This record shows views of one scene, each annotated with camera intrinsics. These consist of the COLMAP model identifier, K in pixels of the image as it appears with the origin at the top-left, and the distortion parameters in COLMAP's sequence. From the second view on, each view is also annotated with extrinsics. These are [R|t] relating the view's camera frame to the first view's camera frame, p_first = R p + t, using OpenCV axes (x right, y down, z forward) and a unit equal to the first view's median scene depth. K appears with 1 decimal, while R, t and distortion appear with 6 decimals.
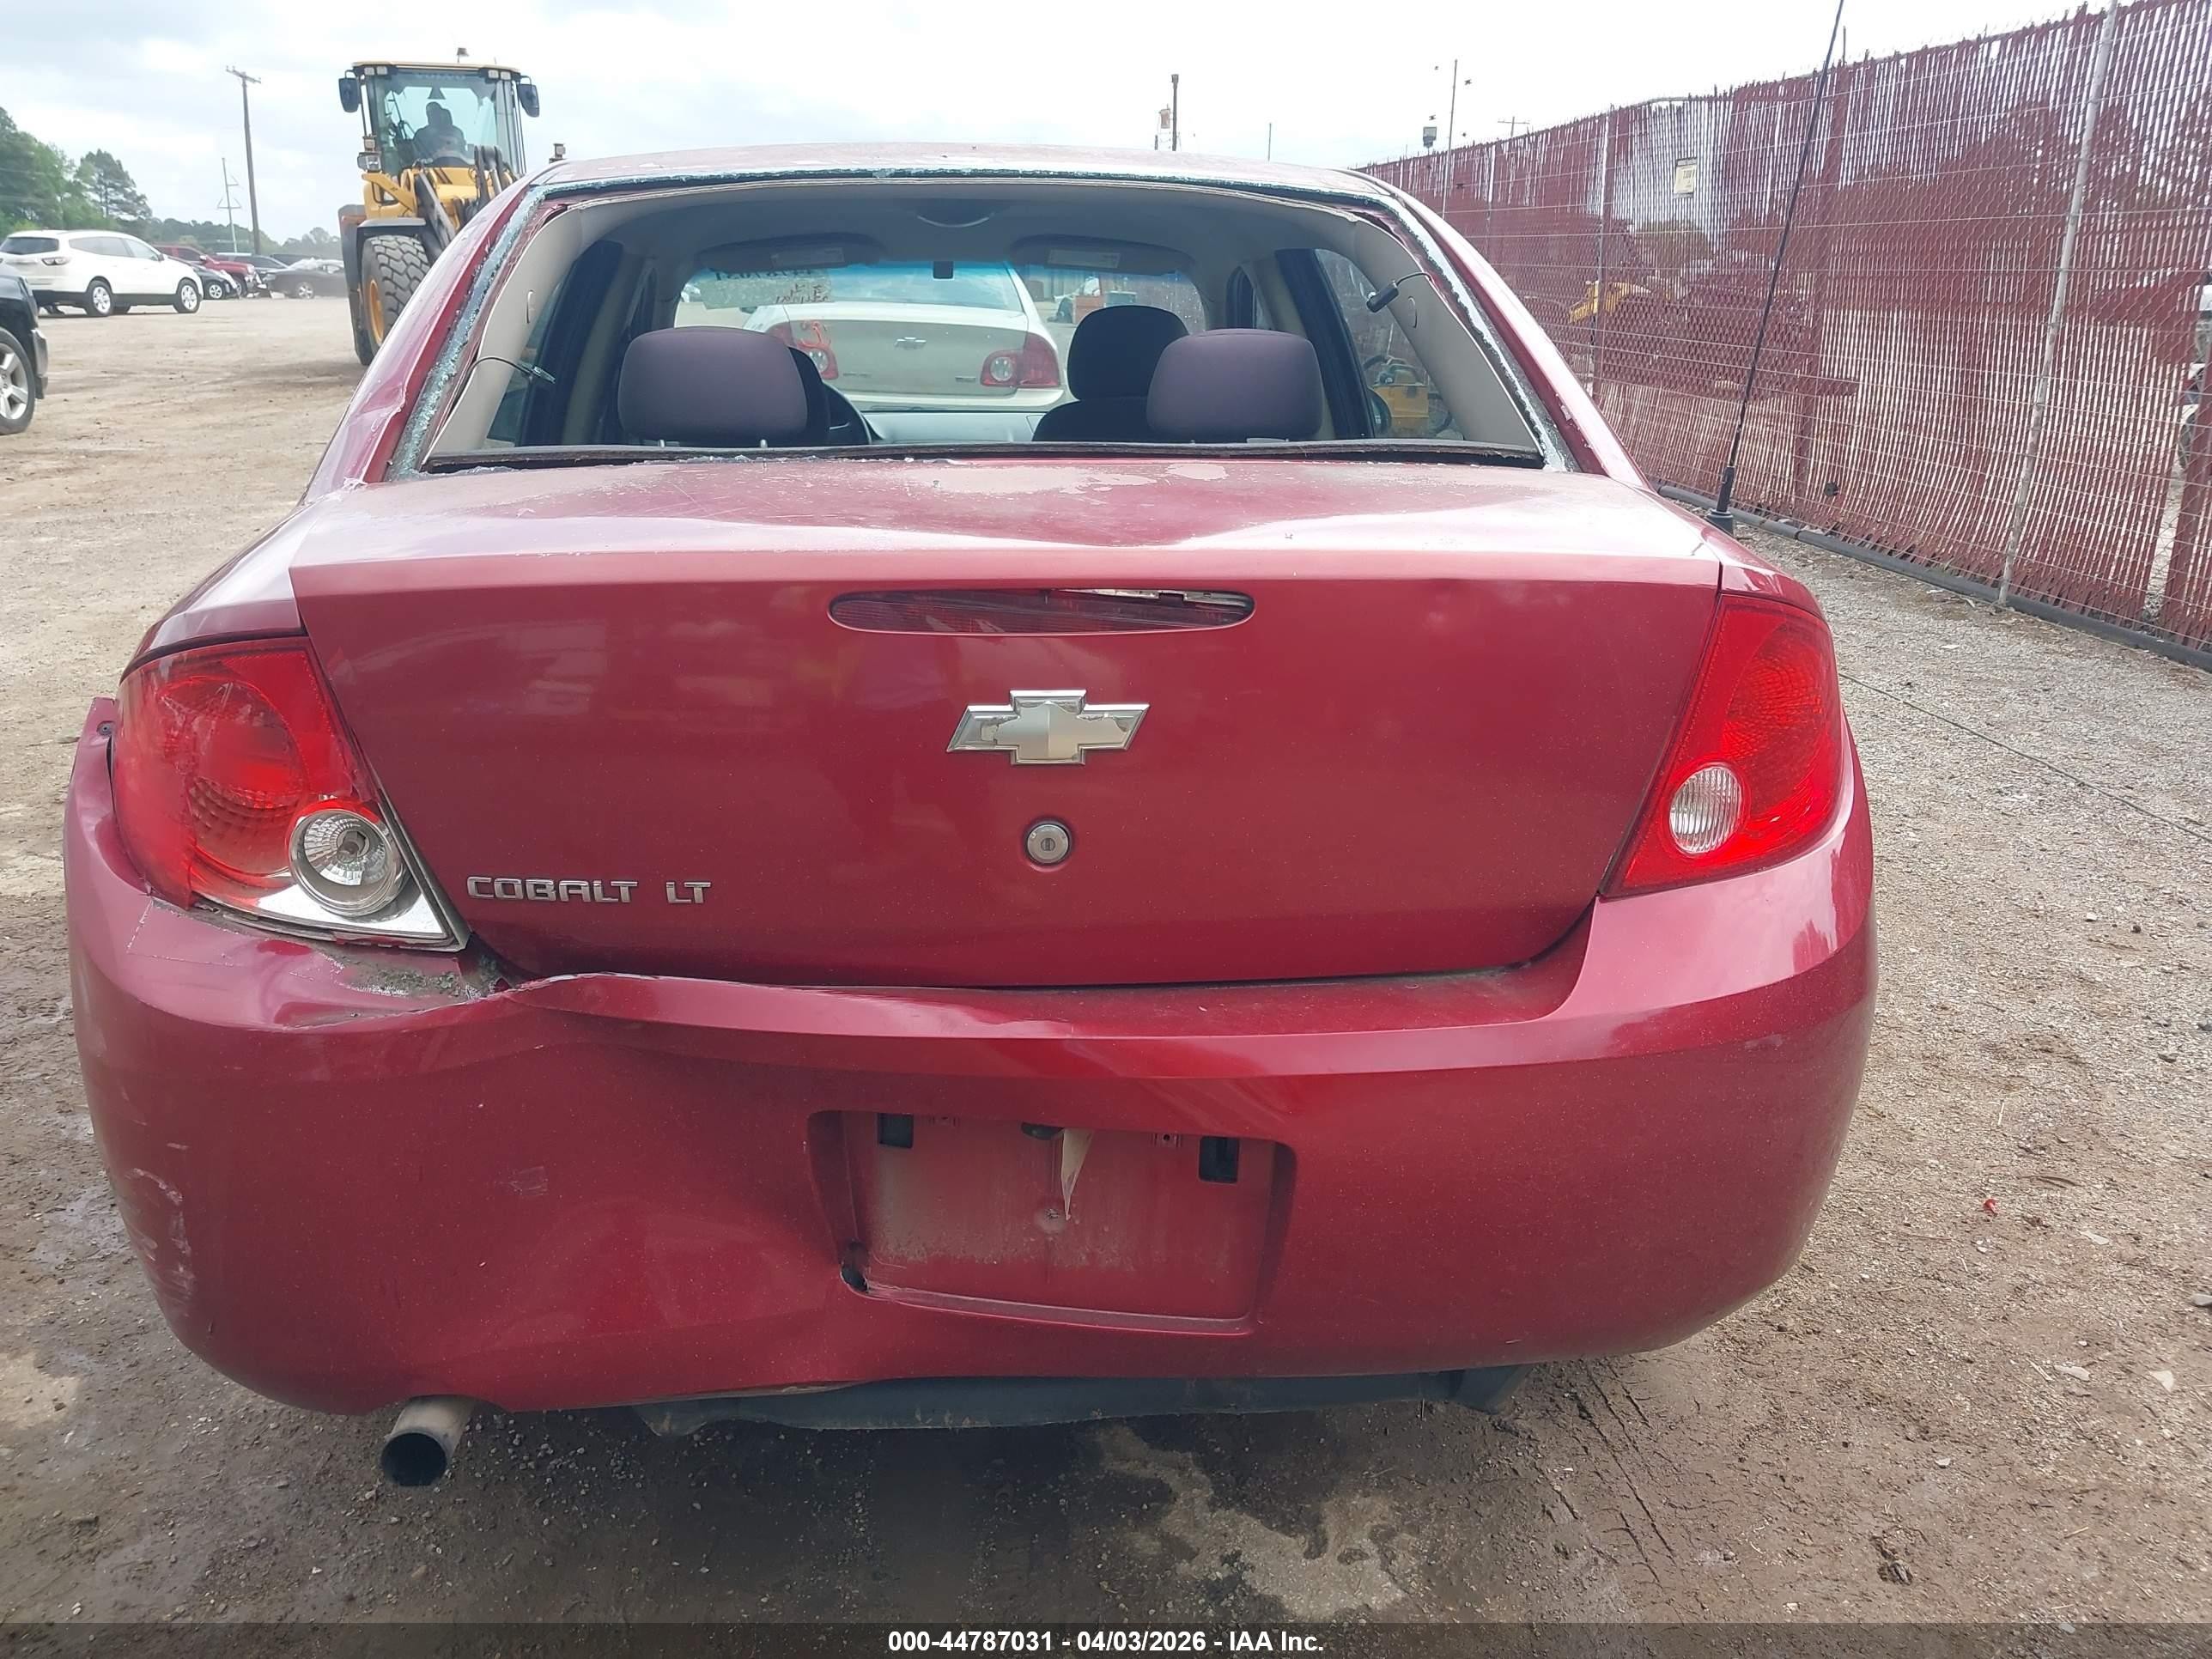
lens RADIAL K [[1799.2, 0, 1157.6], [0, 1799.2, 852.2], [0, 0, 1]] dist [0.021422, -0.043813]
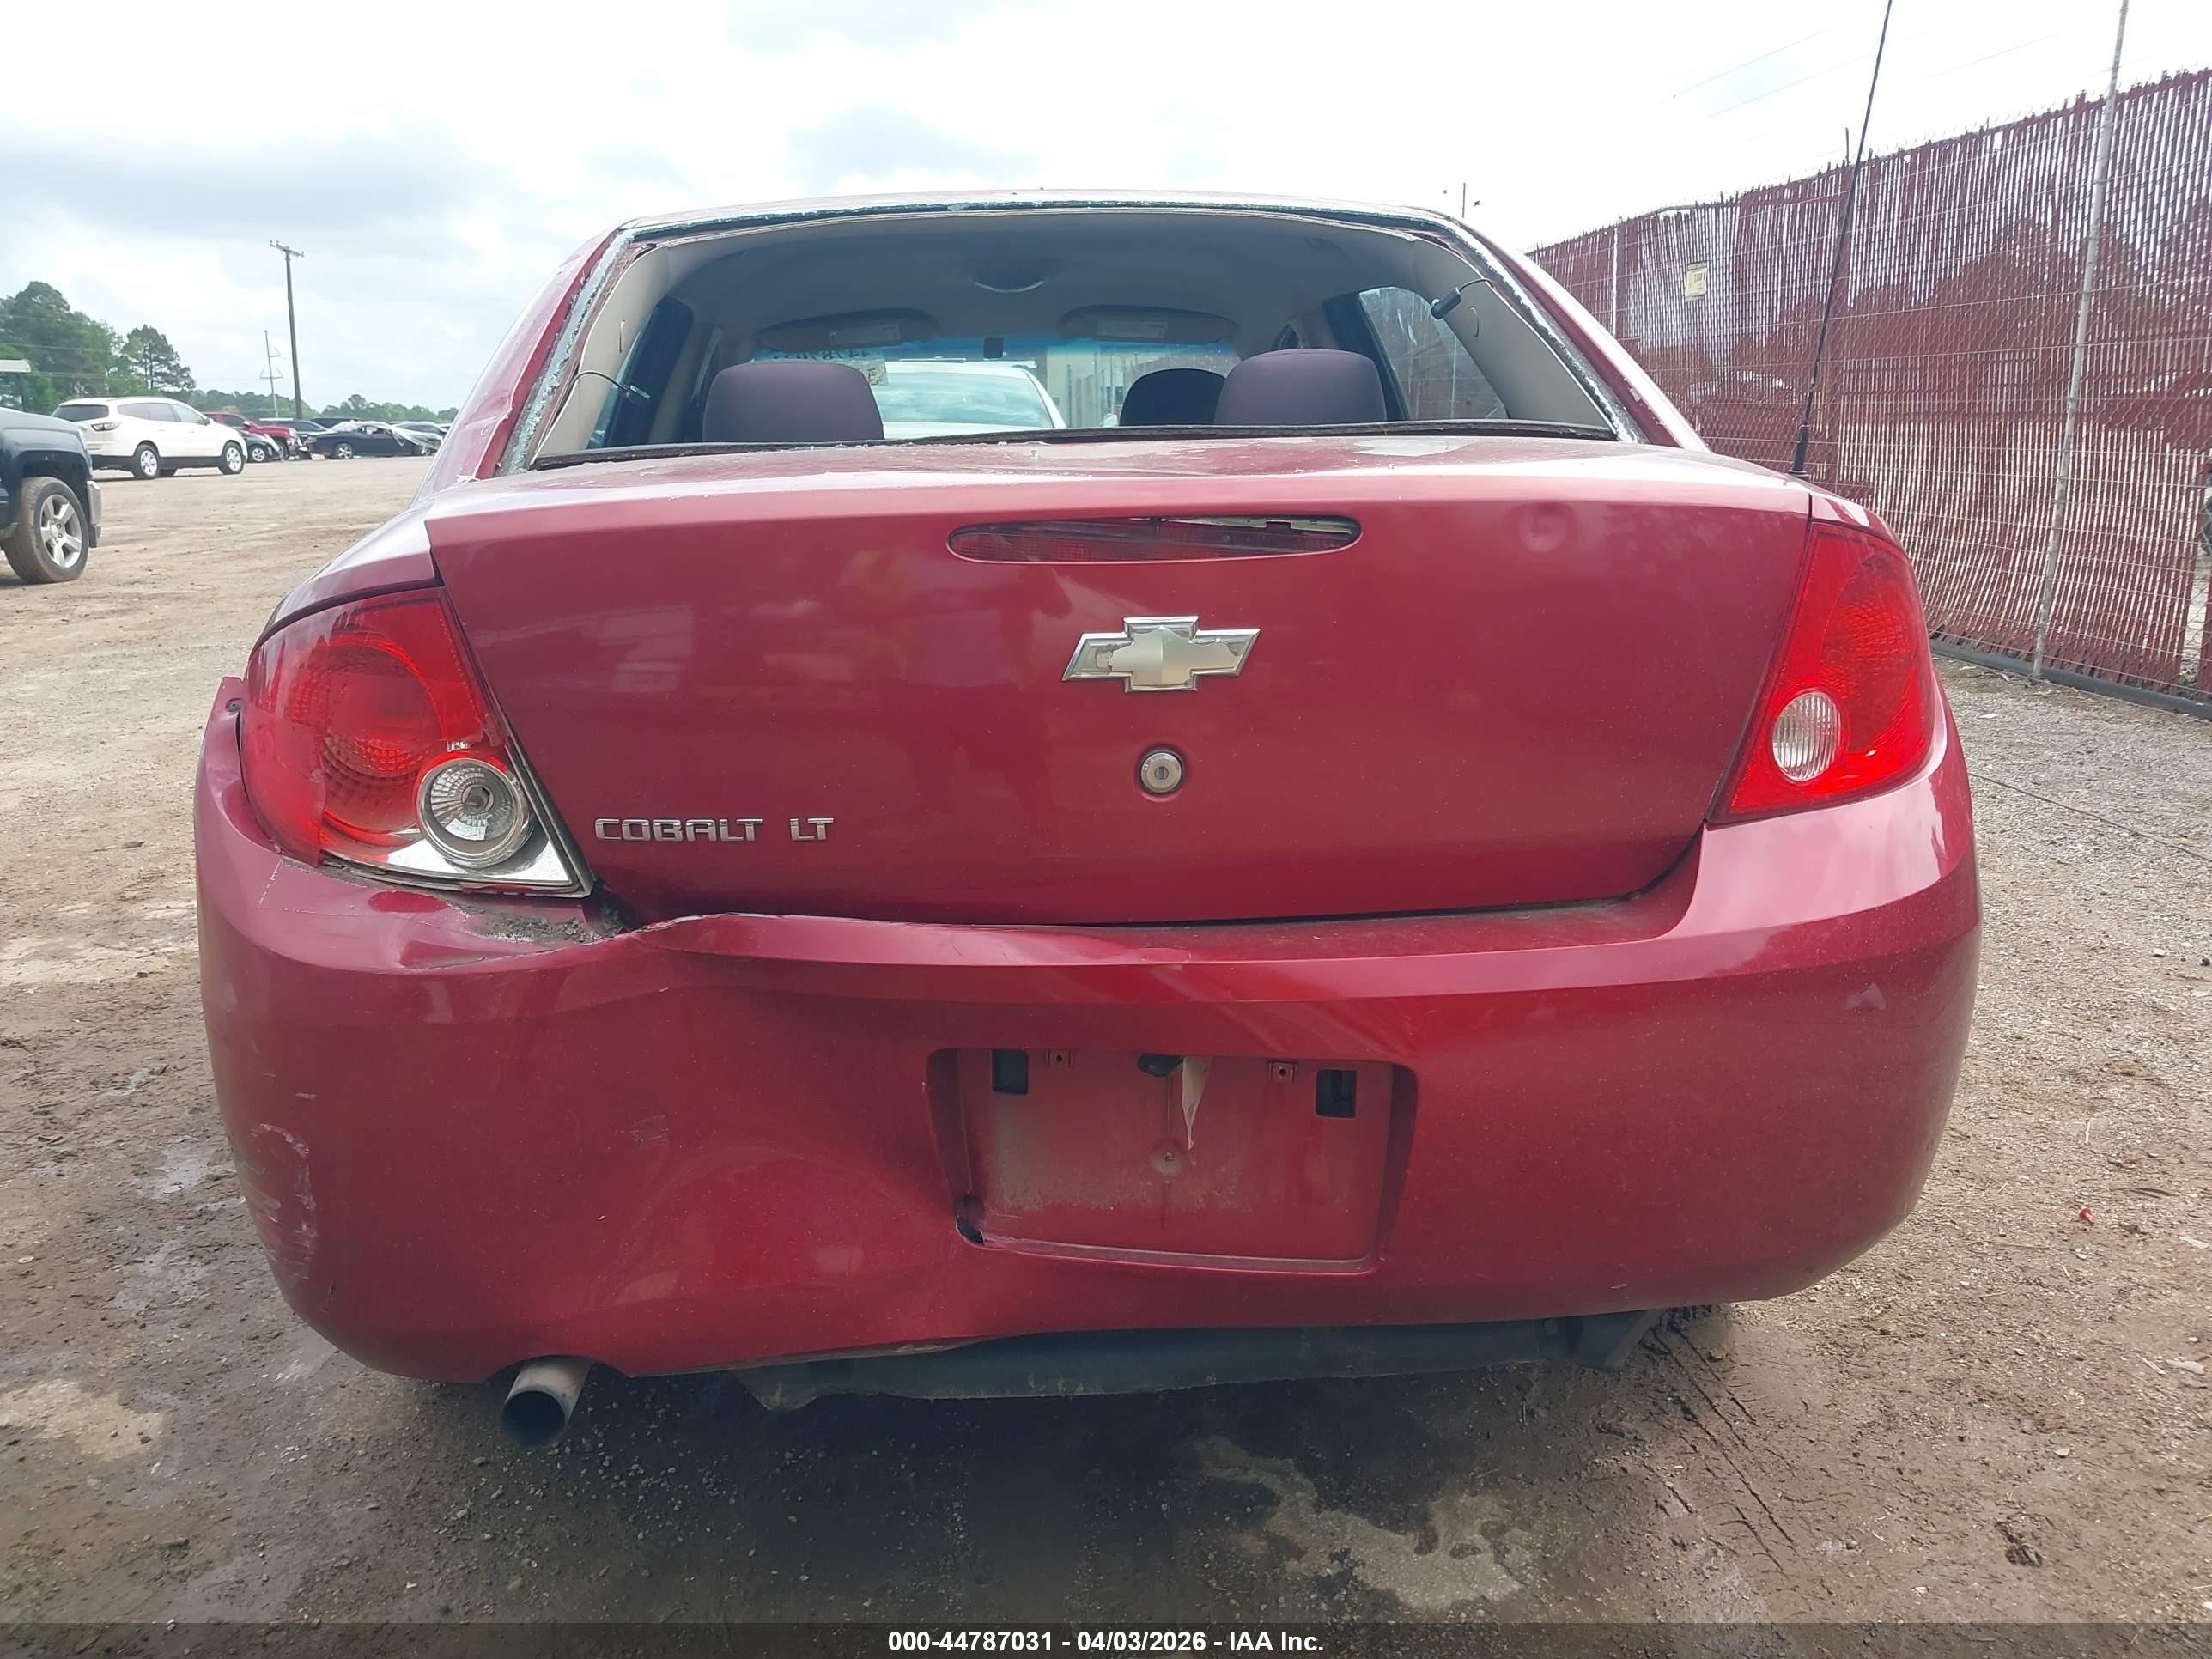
lens RADIAL K [[1799.2, 0, 1151.8], [0, 1799.2, 848.1], [0, 0, 1]] dist [0.021422, -0.043813]
pose [[0.999575, -0.024537, -0.015717, -0.034684], [0.023254, 0.996750, -0.077126, 0.077757], [0.017559, 0.076728, 0.996897, -0.005728]]
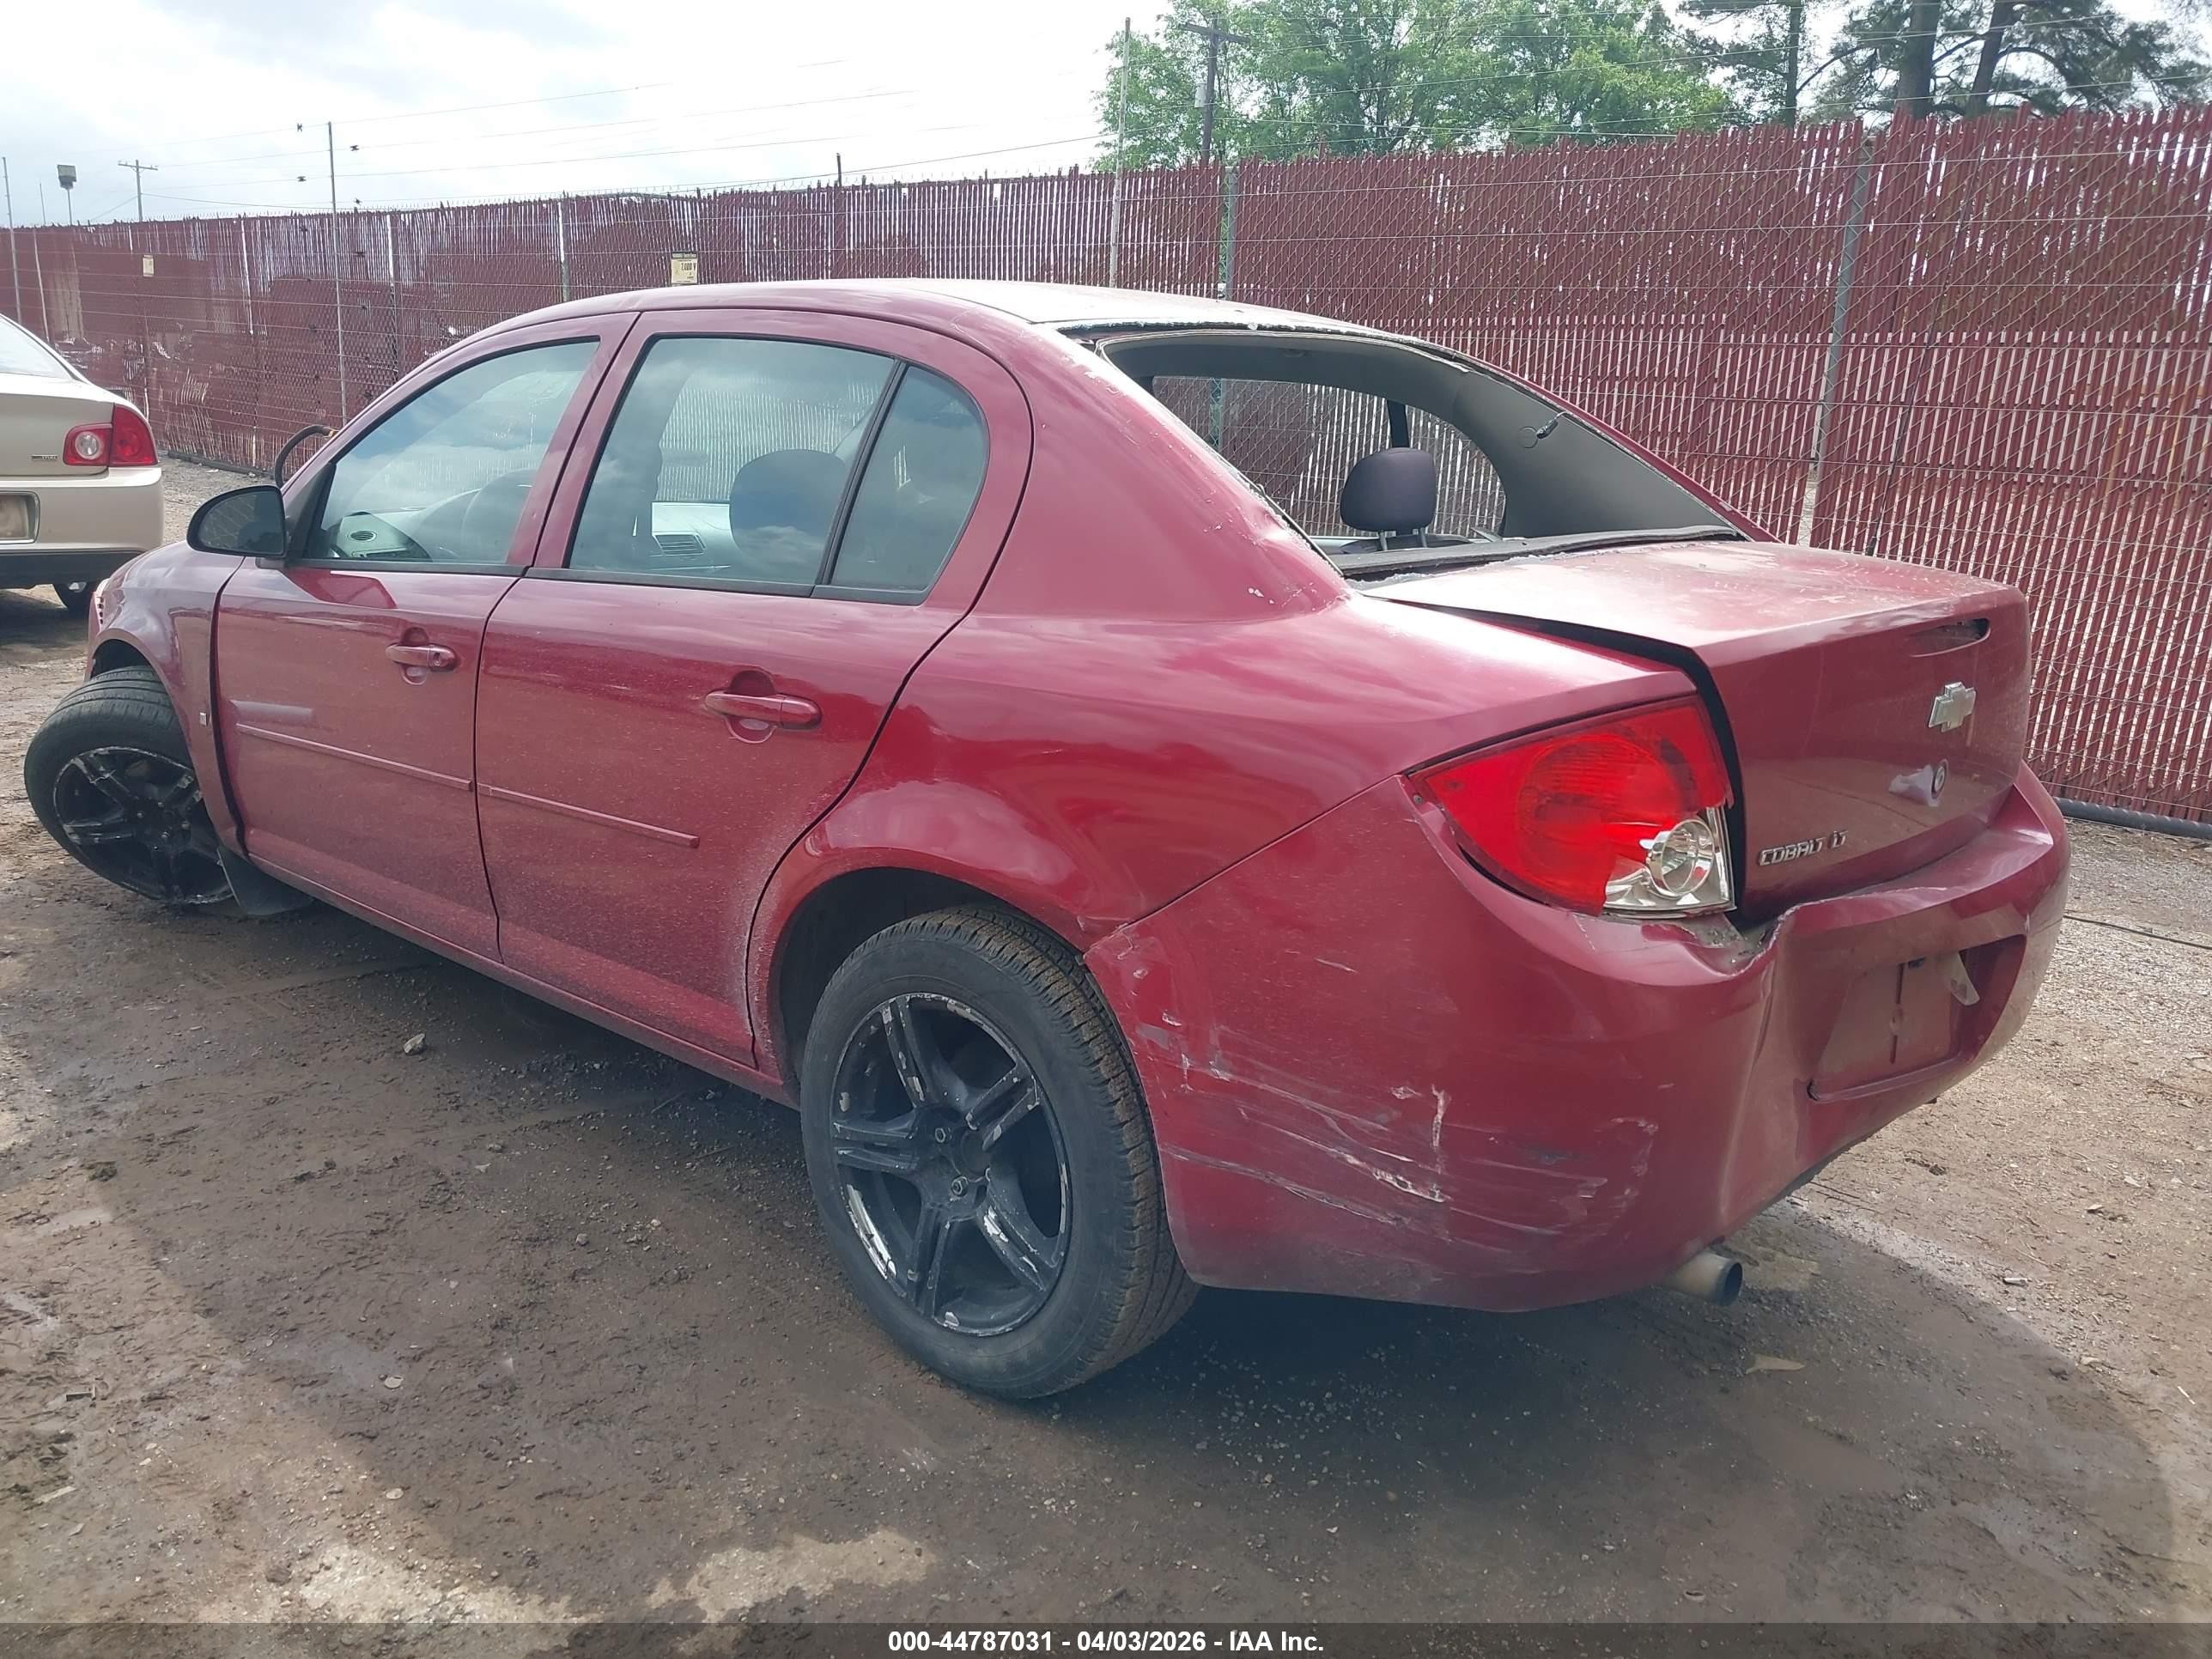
lens RADIAL K [[1799.2, 0, 1091.5], [0, 1799.2, 846.5], [0, 0, 1]] dist [0.021422, -0.043813]
pose [[0.745104, -0.147461, 0.650442, -1.158522], [0.168575, 0.985225, 0.030250, -0.083726], [-0.645292, 0.087109, 0.758953, 0.168363]]
